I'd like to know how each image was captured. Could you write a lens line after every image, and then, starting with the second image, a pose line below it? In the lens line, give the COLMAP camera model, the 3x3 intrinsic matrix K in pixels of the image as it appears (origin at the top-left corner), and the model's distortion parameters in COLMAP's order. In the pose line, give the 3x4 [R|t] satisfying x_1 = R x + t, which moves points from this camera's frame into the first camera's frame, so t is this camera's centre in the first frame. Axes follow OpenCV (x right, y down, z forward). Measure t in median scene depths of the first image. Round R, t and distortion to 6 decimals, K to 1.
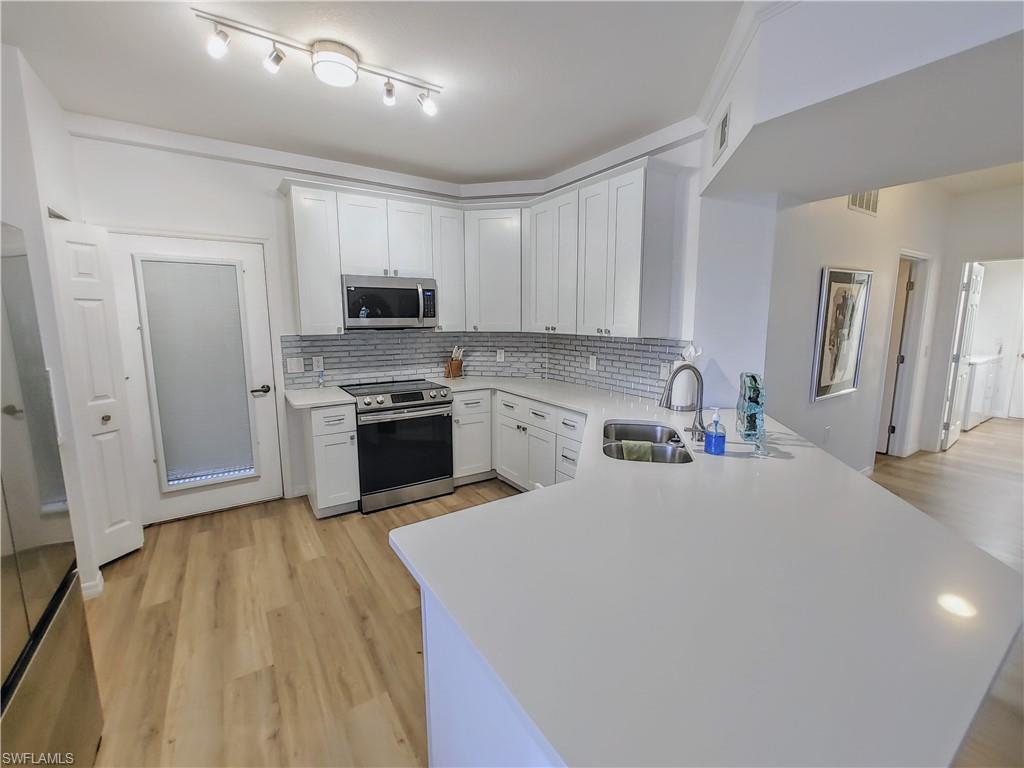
lens RADIAL K [[437.5, 0, 513.4], [0, 437.5, 379.2], [0, 0, 1]] dist [0.006085, -0.001037]
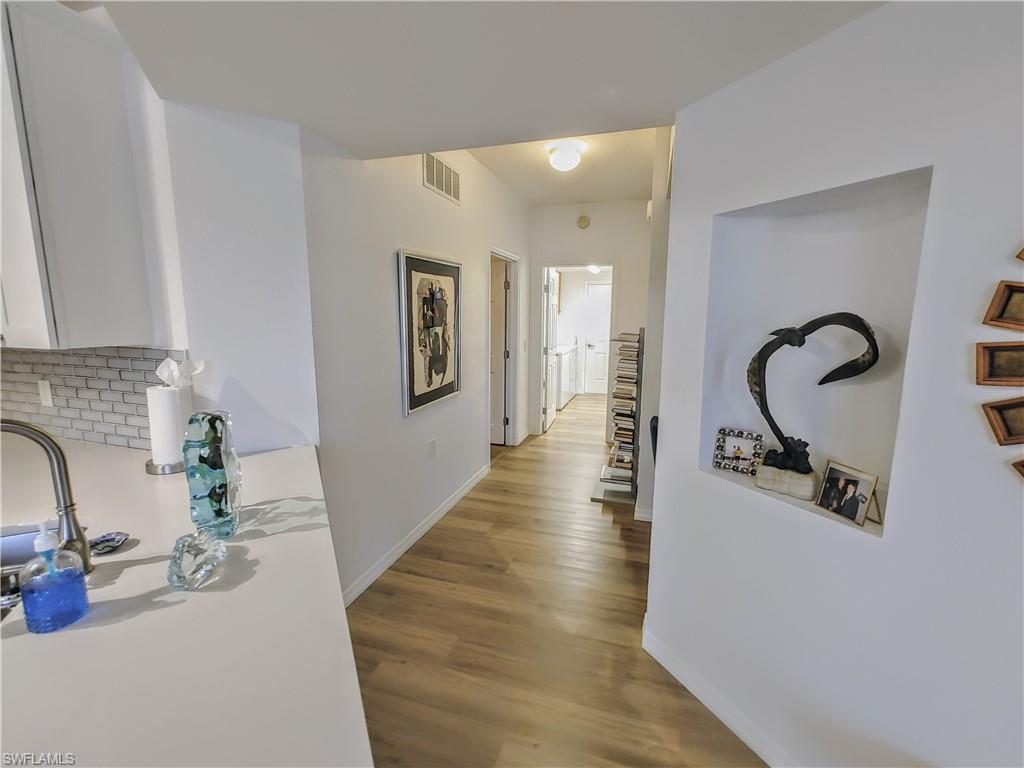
lens RADIAL K [[437.5, 0, 513.9], [0, 437.5, 384.4], [0, 0, 1]] dist [0.006085, -0.001037]
pose [[0.783162, -0.093264, 0.614784, 0.339936], [0.083263, 0.995513, 0.044954, -0.027806], [-0.616218, 0.015983, 0.787414, 0.227120]]
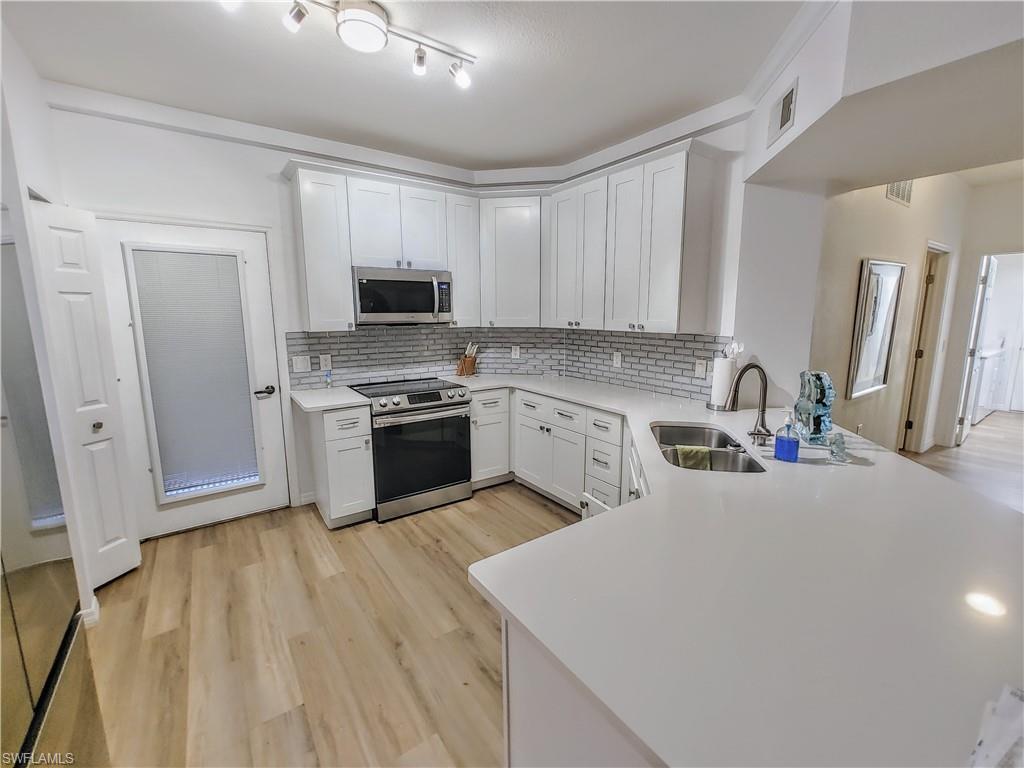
lens RADIAL K [[437.5, 0, 513.6], [0, 437.5, 379.4], [0, 0, 1]] dist [0.006085, -0.001037]
pose [[0.999461, -0.006759, 0.032140, -0.084014], [0.006331, 0.999890, 0.013386, -0.009480], [-0.032227, -0.013176, 0.999394, 0.060910]]
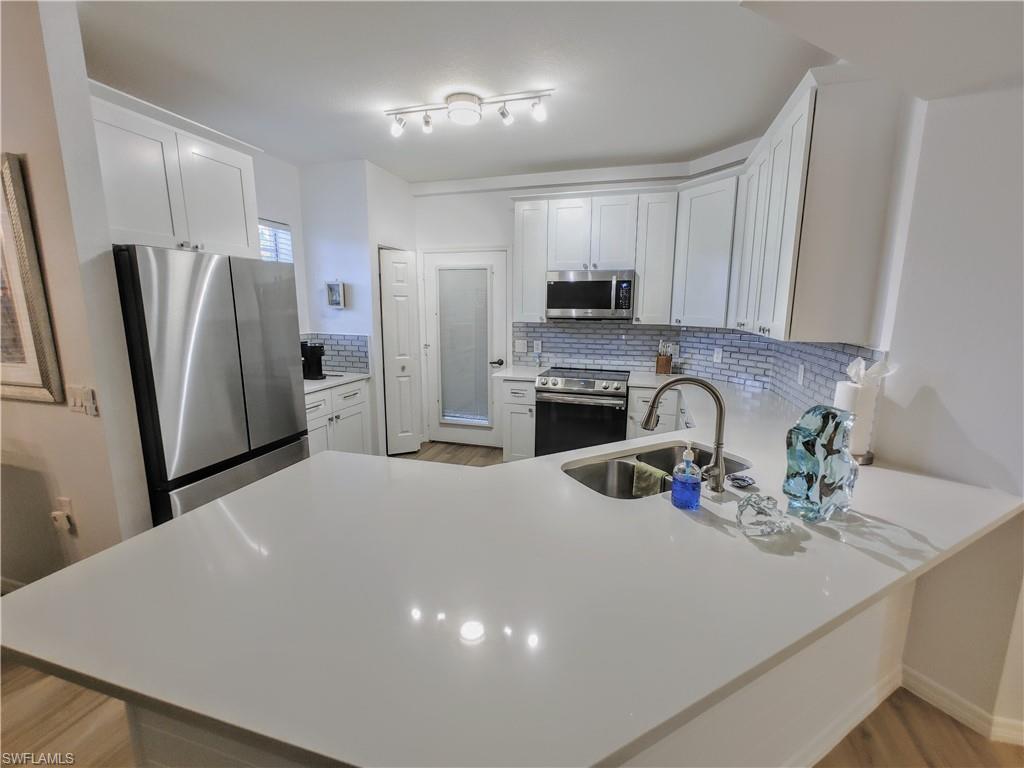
lens RADIAL K [[437.5, 0, 518.1], [0, 437.5, 379.6], [0, 0, 1]] dist [0.006085, -0.001037]
pose [[0.643107, 0.132834, -0.754168, 0.476154], [-0.117687, 0.990285, 0.074066, -0.031398], [0.756679, 0.041124, 0.652491, 0.198177]]
